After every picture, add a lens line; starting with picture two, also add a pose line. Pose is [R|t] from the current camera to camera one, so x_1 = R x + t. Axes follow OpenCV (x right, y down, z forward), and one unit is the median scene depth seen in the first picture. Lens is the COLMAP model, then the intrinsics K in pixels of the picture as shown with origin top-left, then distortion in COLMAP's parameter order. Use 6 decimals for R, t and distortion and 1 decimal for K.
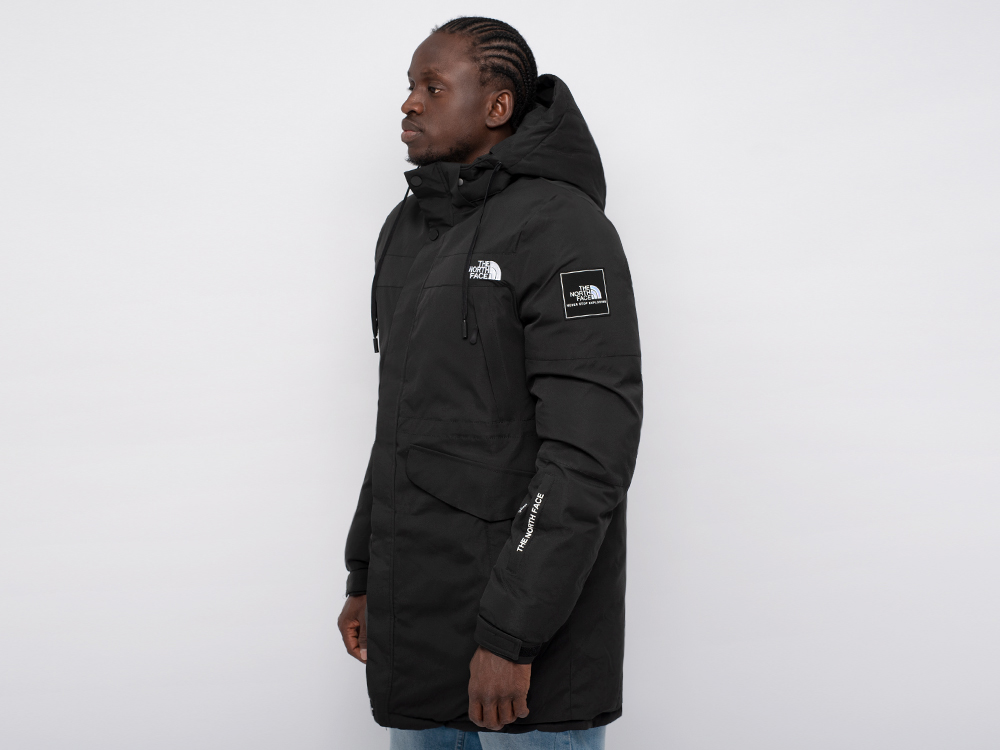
lens RADIAL K [[1454.2, 0, 500.0], [0, 1454.2, 375.0], [0, 0, 1]] dist [0.004930, 0.009727]
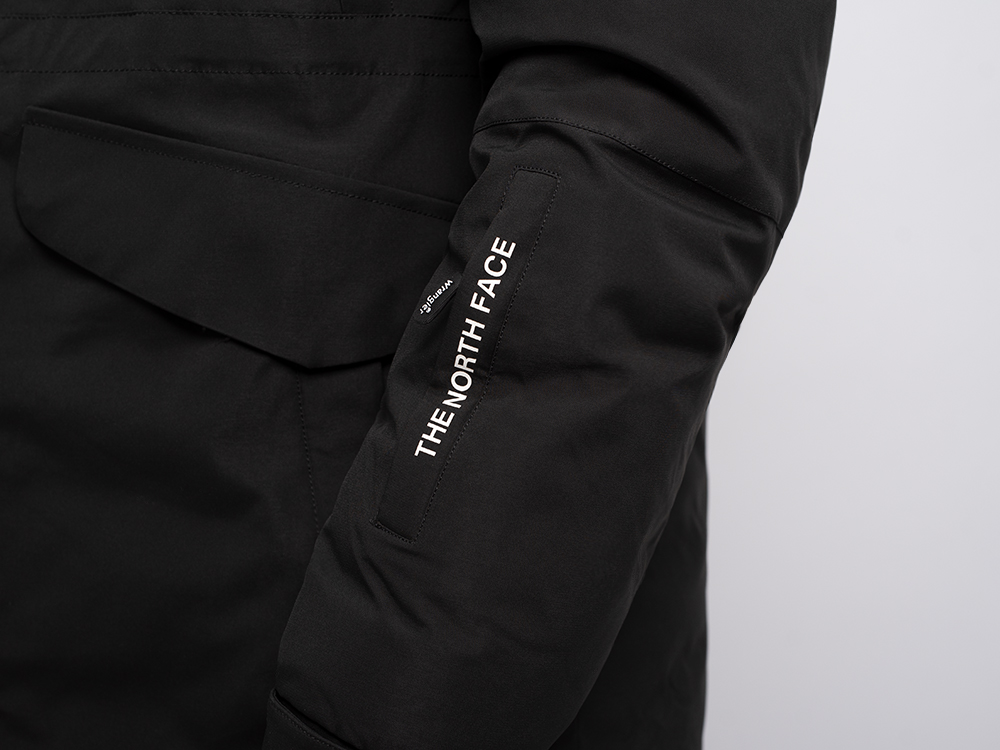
lens RADIAL K [[1858.4, 0, 500.0], [0, 1858.4, 375.0], [0, 0, 1]] dist [-0.005373, 0.115620]
pose [[0.993470, -0.008403, 0.113781, -0.011912], [0.006780, 0.999870, 0.014641, 0.101456], [-0.113889, -0.013774, 0.993398, 0.658900]]
